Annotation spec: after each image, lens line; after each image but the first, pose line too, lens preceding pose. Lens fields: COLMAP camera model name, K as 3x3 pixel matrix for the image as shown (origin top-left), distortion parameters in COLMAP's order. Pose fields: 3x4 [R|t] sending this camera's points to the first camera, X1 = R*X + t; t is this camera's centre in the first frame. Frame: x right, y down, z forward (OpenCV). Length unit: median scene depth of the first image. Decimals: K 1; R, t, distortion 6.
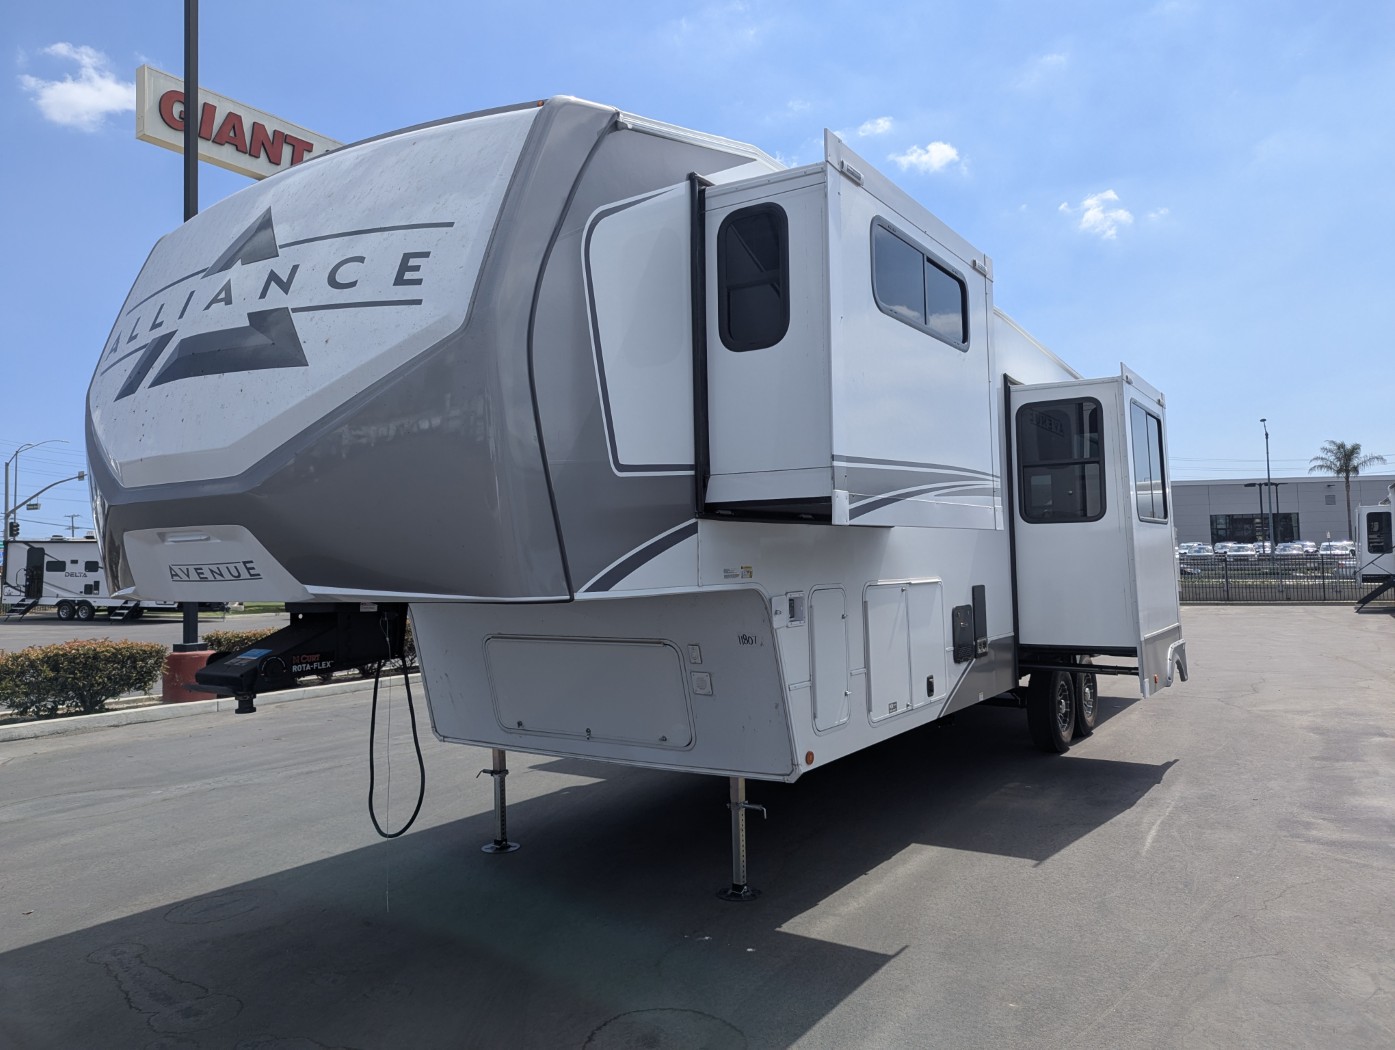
lens RADIAL K [[964.9, 0, 697.5], [0, 964.9, 525.0], [0, 0, 1]] dist [0.061317, -0.004743]
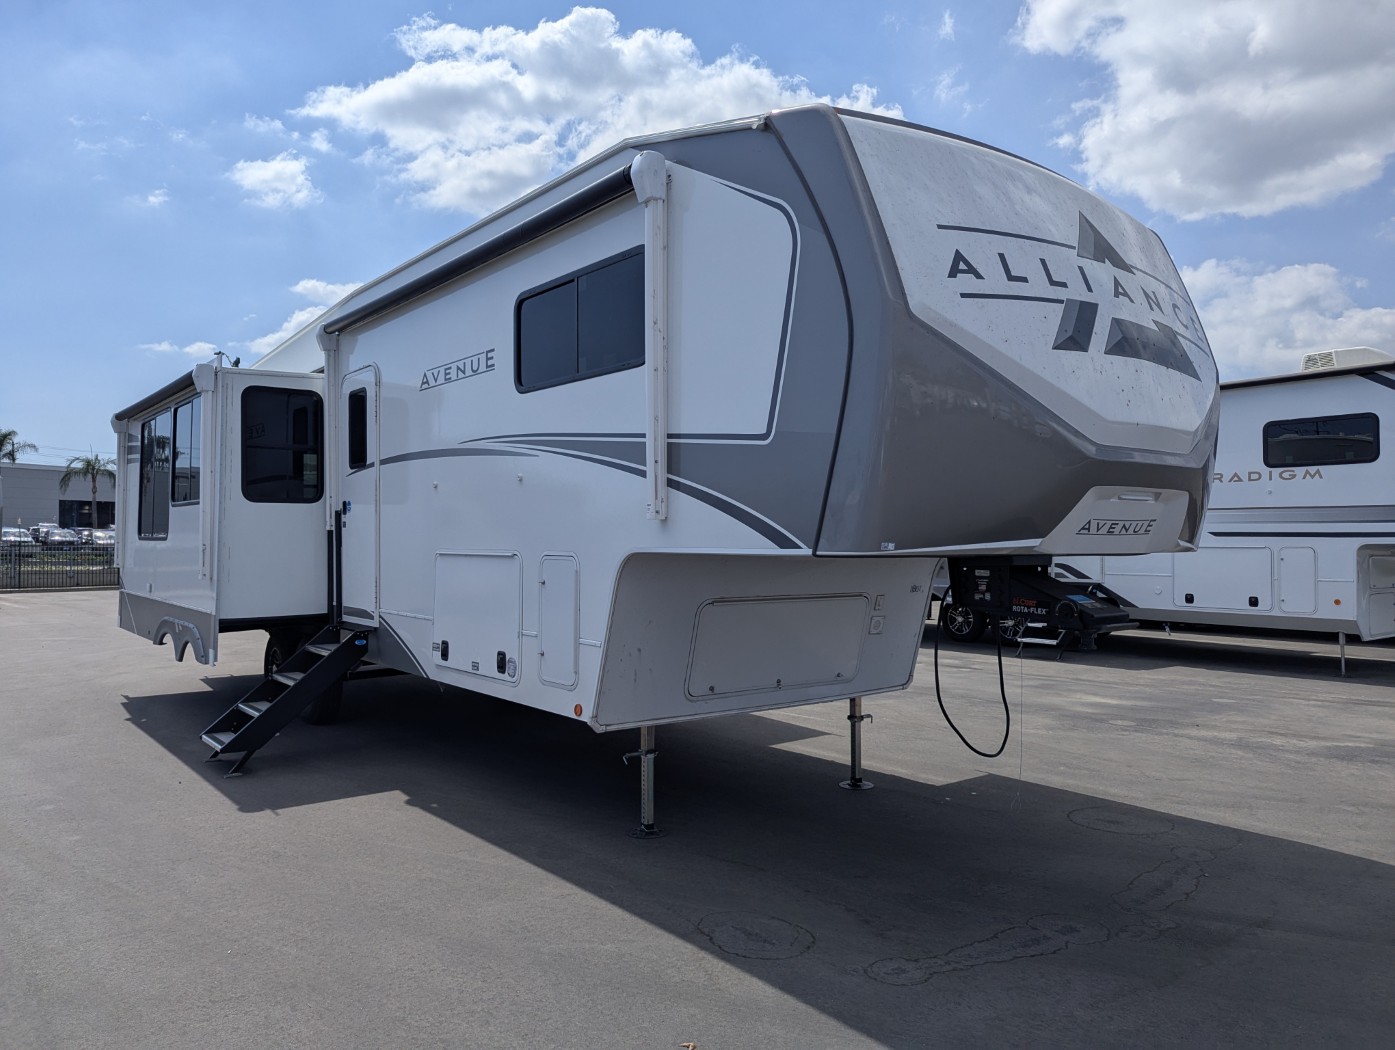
lens RADIAL K [[964.9, 0, 697.5], [0, 964.9, 525.0], [0, 0, 1]] dist [0.061317, -0.004743]
pose [[0.279076, 0.052635, 0.958825, -1.318572], [-0.061207, 0.997441, -0.036940, 0.094131], [-0.958316, -0.048378, 0.281583, 0.877341]]
